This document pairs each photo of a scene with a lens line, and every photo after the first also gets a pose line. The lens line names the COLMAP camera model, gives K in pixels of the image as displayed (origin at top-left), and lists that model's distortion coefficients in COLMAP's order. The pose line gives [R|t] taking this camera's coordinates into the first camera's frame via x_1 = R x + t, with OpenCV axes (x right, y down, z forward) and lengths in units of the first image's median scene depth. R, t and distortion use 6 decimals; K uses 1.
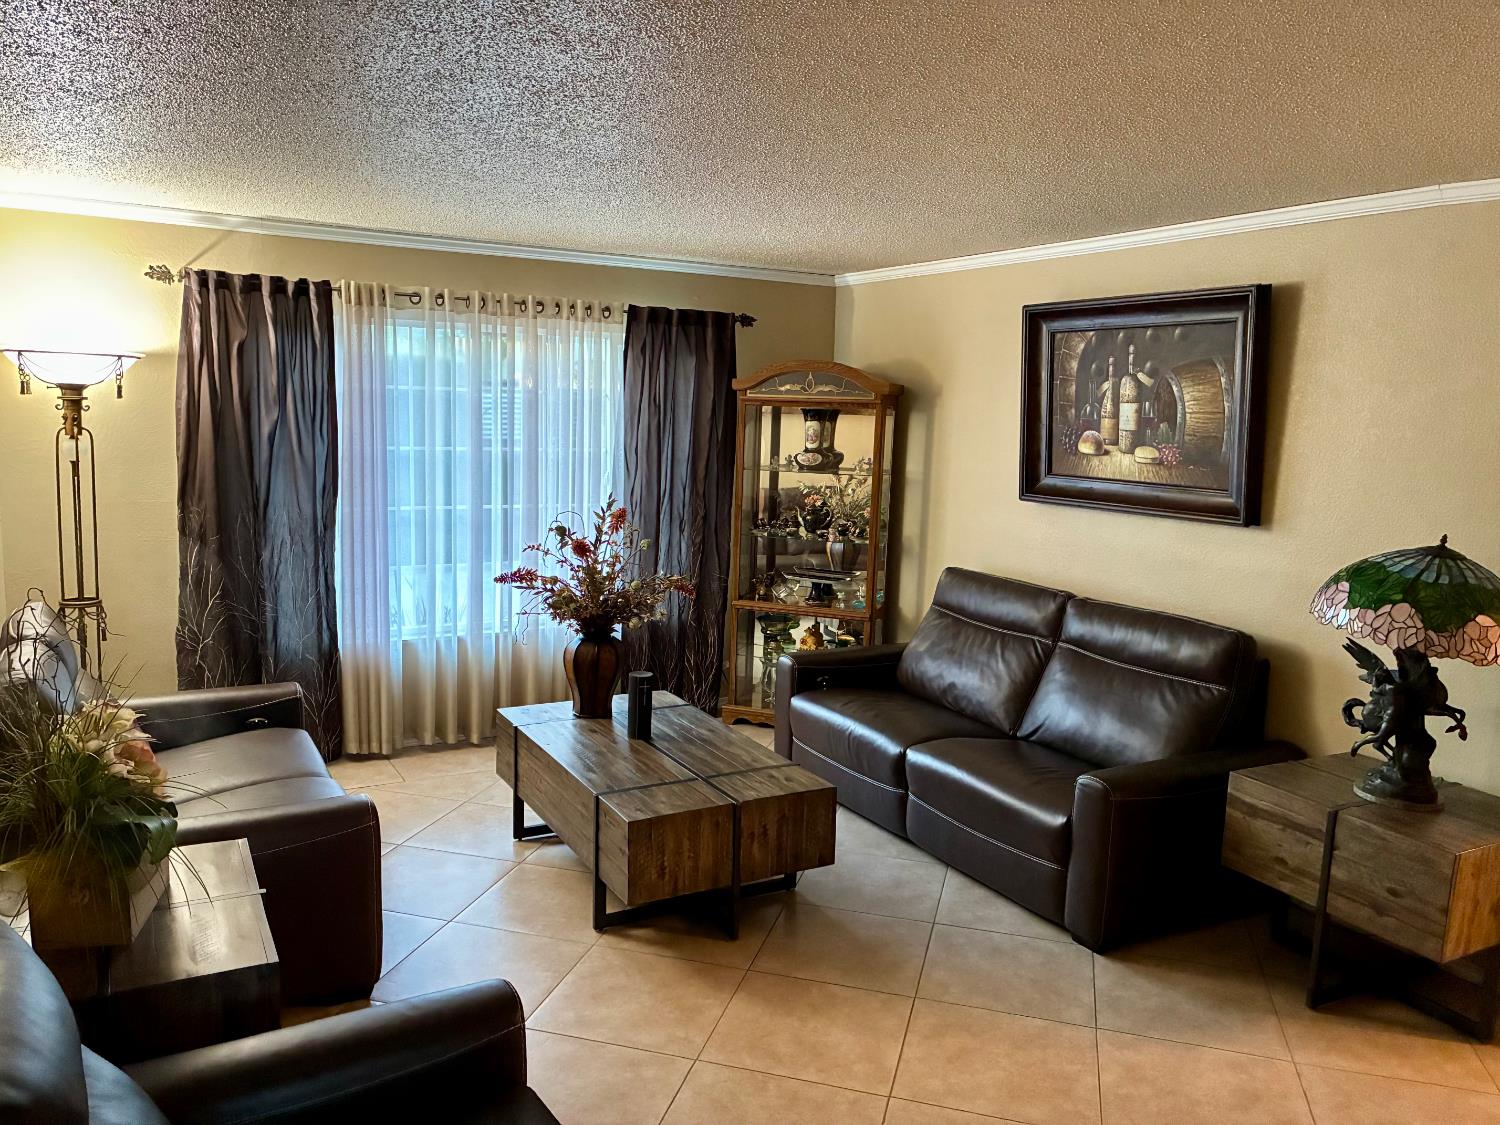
lens RADIAL K [[1149.6, 0, 750.0], [0, 1149.6, 562.5], [0, 0, 1]] dist [0.039408, -0.001244]
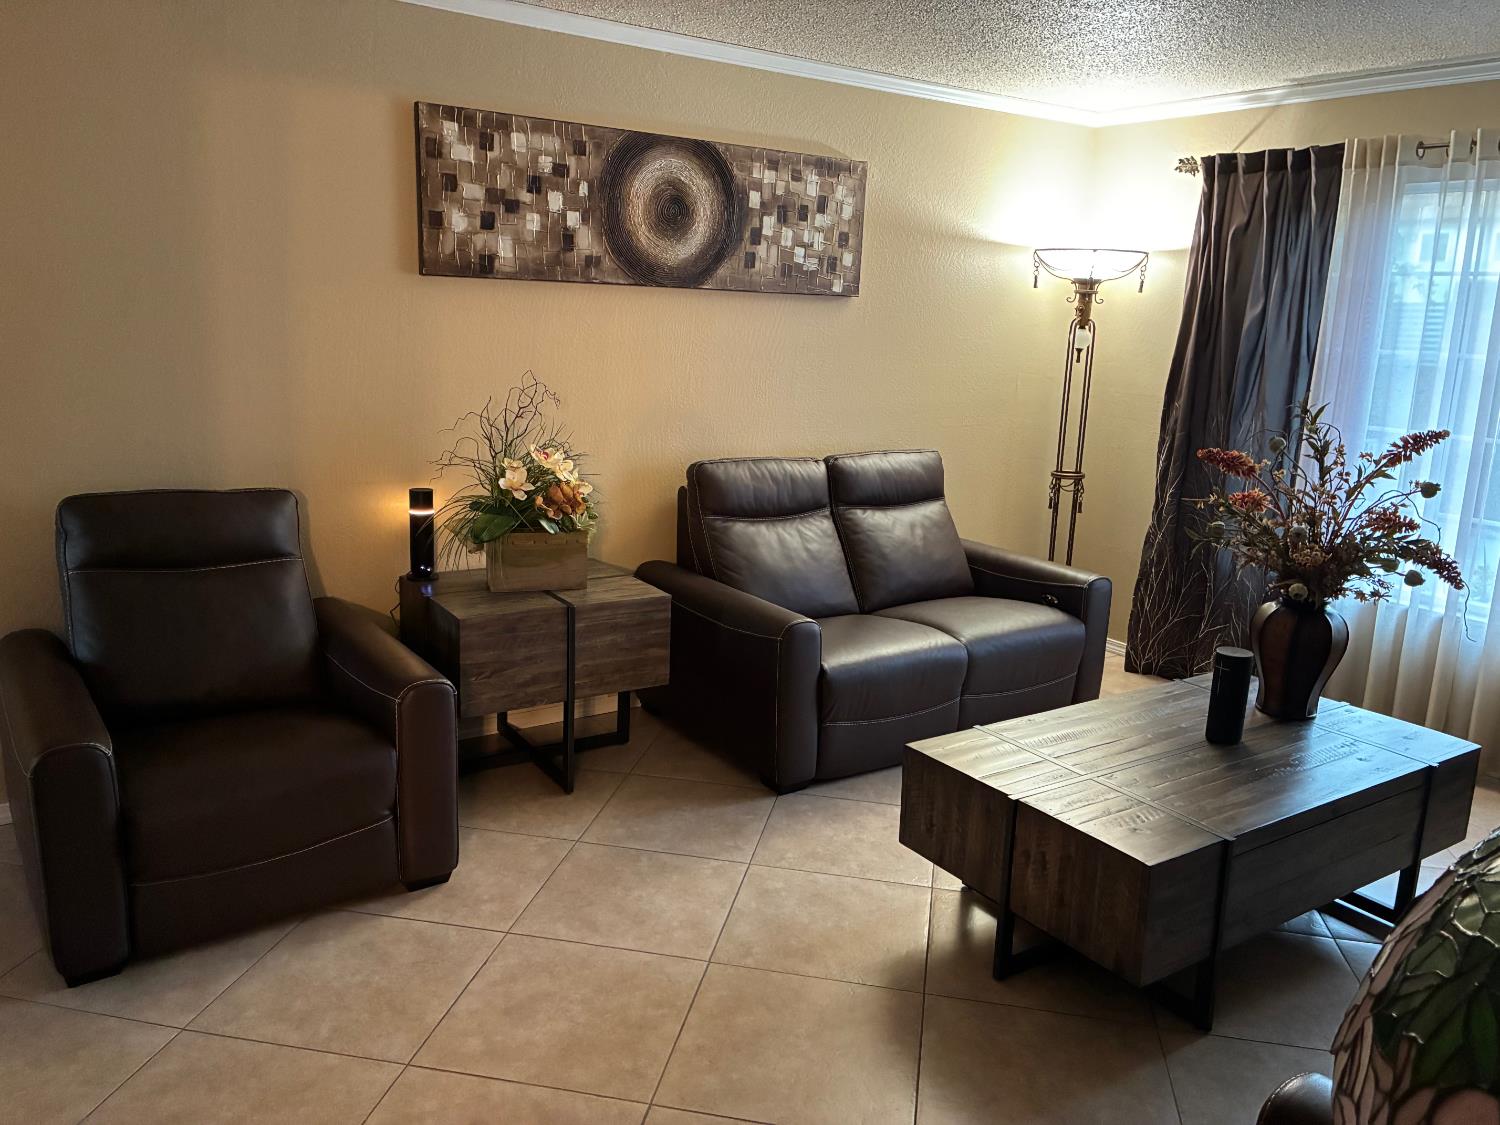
lens RADIAL K [[1149.6, 0, 750.0], [0, 1149.6, 562.5], [0, 0, 1]] dist [0.039408, -0.001244]
pose [[0.087811, 0.191237, -0.977608, 0.507809], [-0.175060, 0.969088, 0.173846, -0.024386], [0.980634, 0.155875, 0.118574, 0.565813]]
